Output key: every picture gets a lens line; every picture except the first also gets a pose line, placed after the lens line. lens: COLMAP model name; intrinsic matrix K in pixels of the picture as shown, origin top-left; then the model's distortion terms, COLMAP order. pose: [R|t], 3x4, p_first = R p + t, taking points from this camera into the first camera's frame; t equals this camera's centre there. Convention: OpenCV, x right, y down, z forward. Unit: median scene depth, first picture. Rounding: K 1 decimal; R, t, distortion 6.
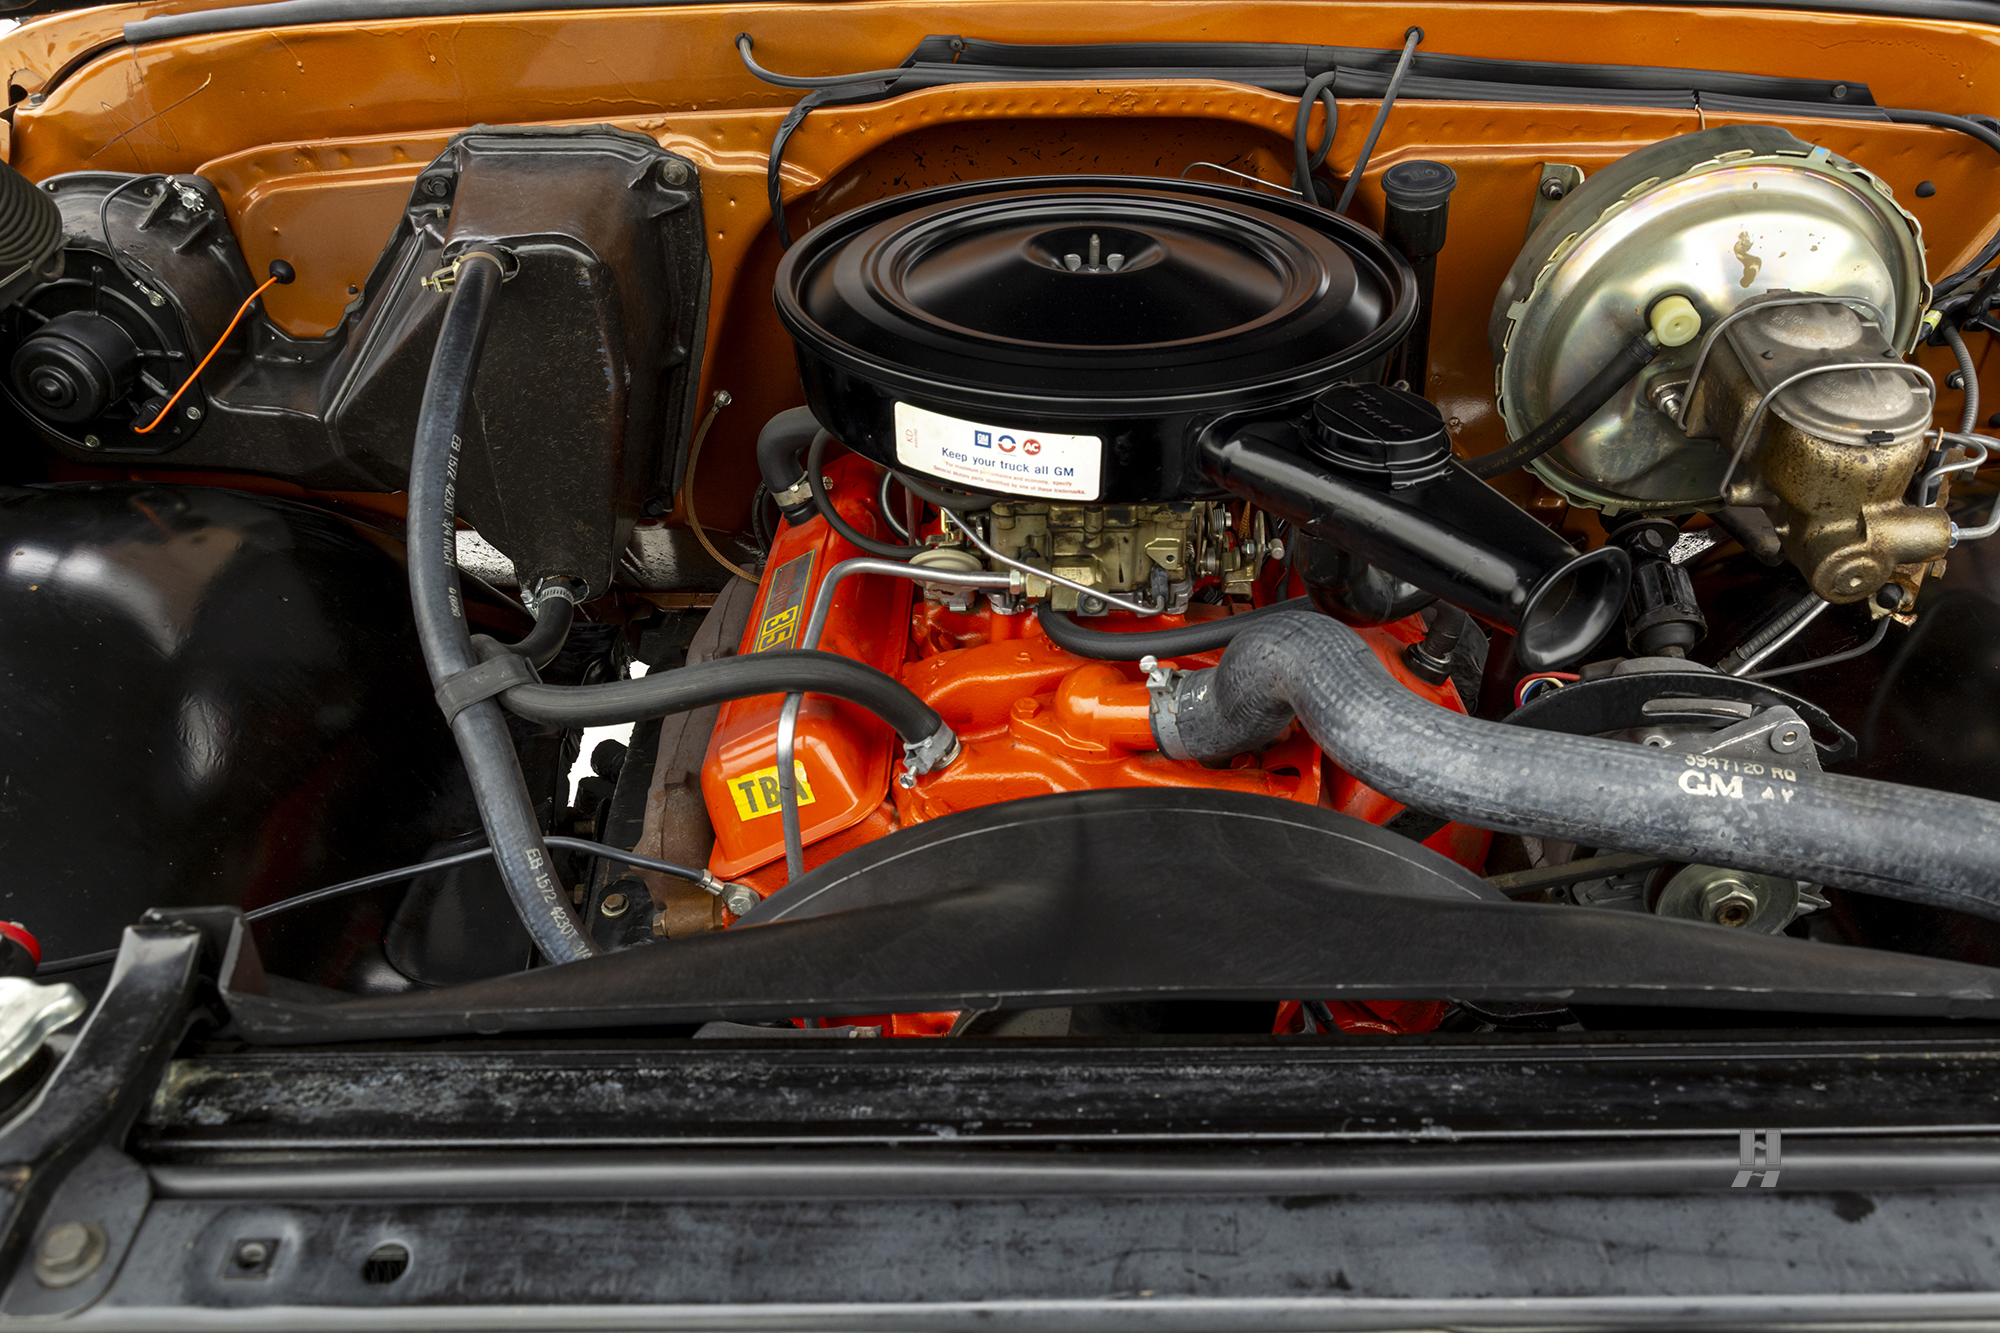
lens RADIAL K [[1541.3, 0, 1002.4], [0, 1541.3, 670.2], [0, 0, 1]] dist [-0.004340, 0.002660]
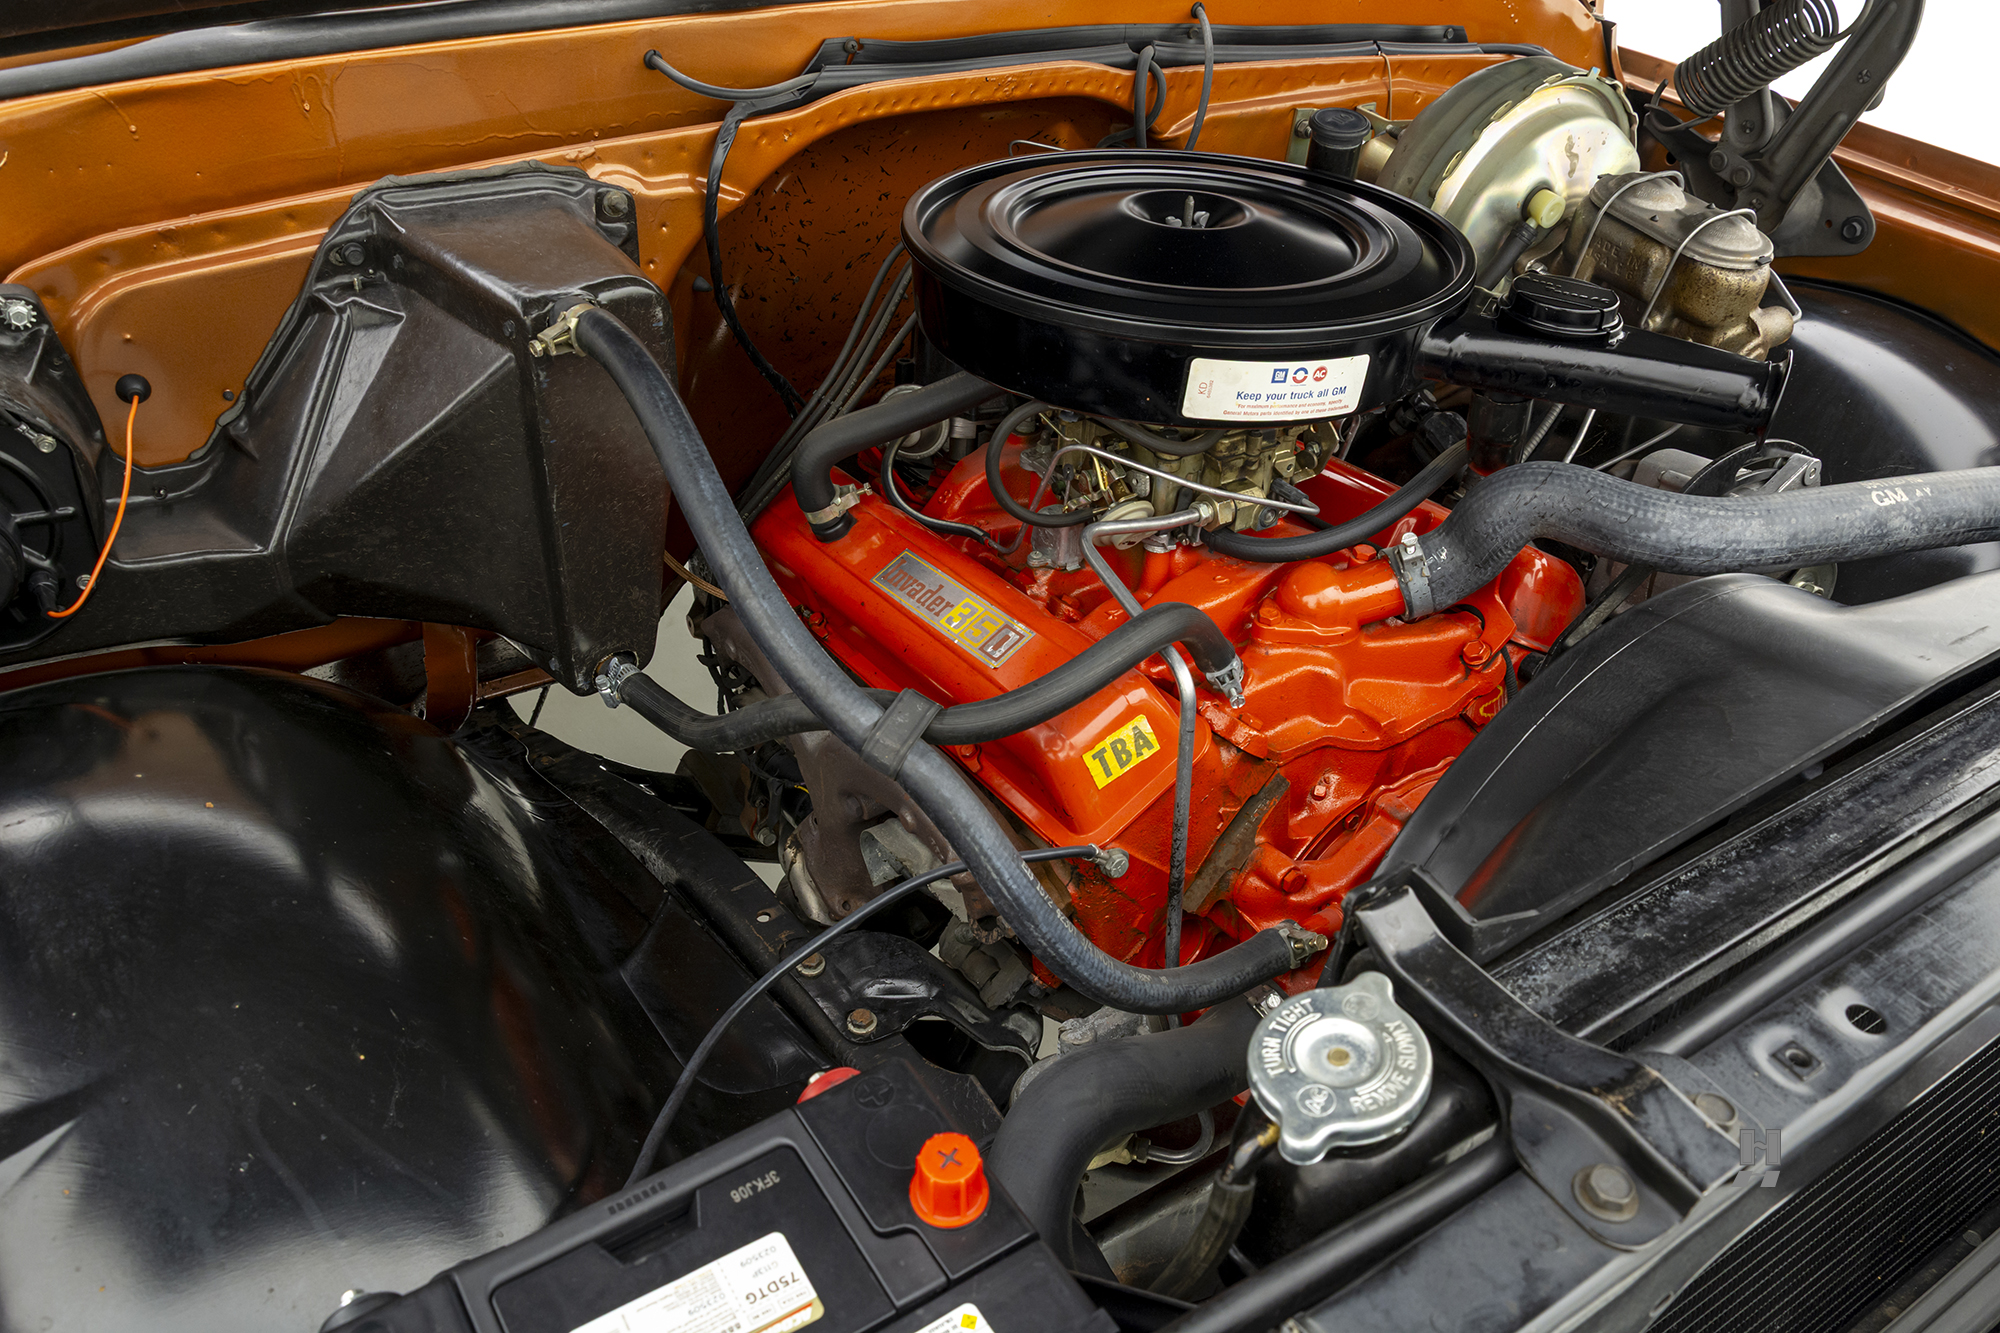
lens RADIAL K [[1541.3, 0, 1002.4], [0, 1541.3, 670.2], [0, 0, 1]] dist [-0.004340, 0.002660]
pose [[0.829072, -0.269796, 0.489745, -0.675548], [0.271084, 0.960010, 0.069953, -0.066079], [-0.489033, 0.074766, 0.869055, 0.118485]]
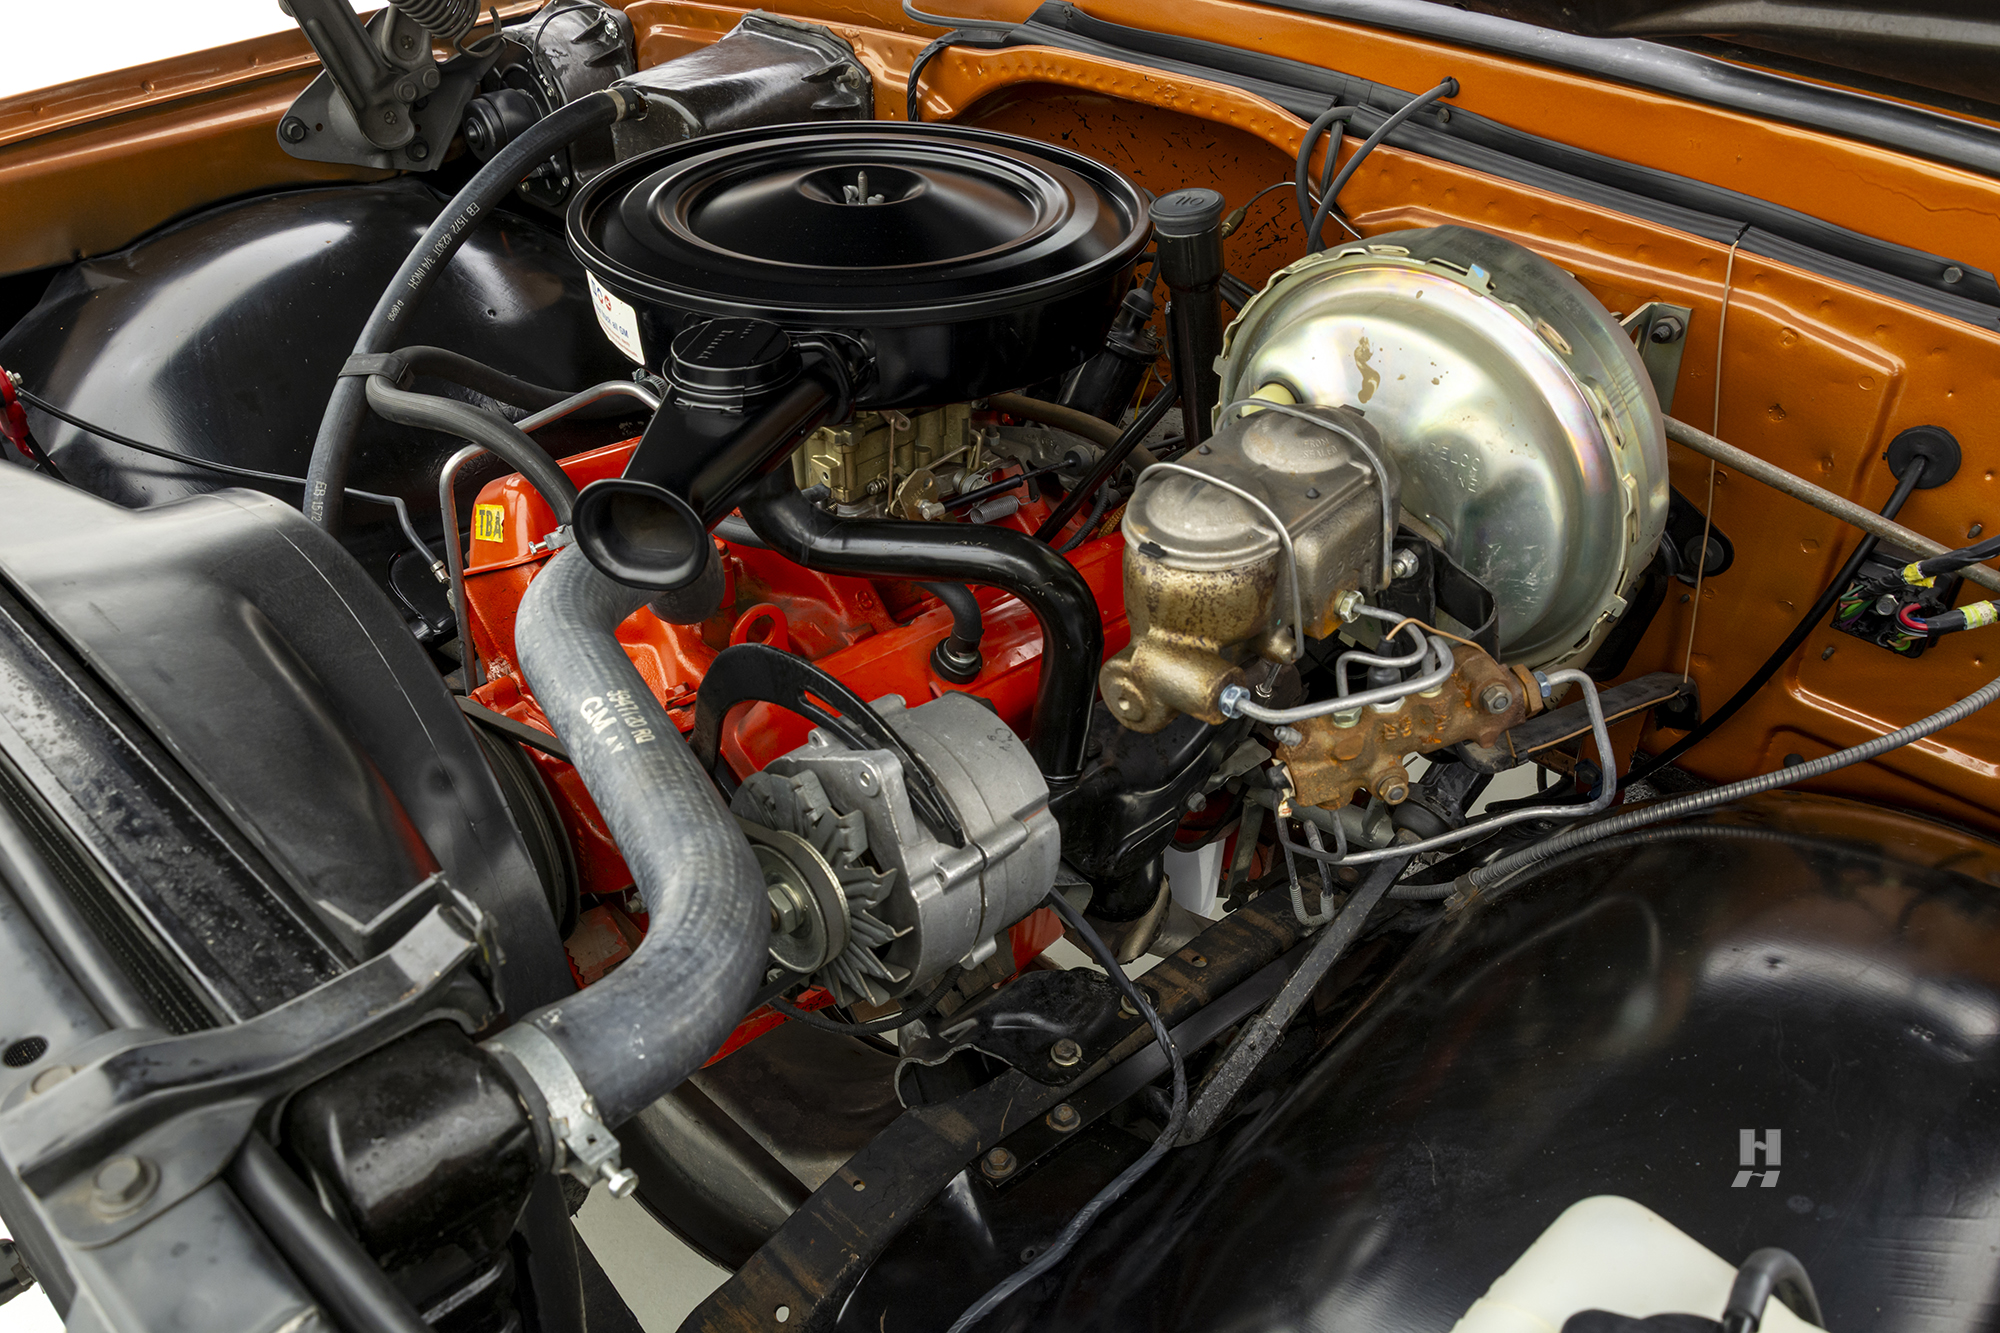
lens RADIAL K [[1541.3, 0, 1002.4], [0, 1541.3, 670.2], [0, 0, 1]] dist [-0.004340, 0.002660]
pose [[0.725007, 0.406600, -0.555915, 0.863695], [-0.404204, 0.904716, 0.134567, -0.145550], [0.557660, 0.127141, 0.820275, 0.196522]]
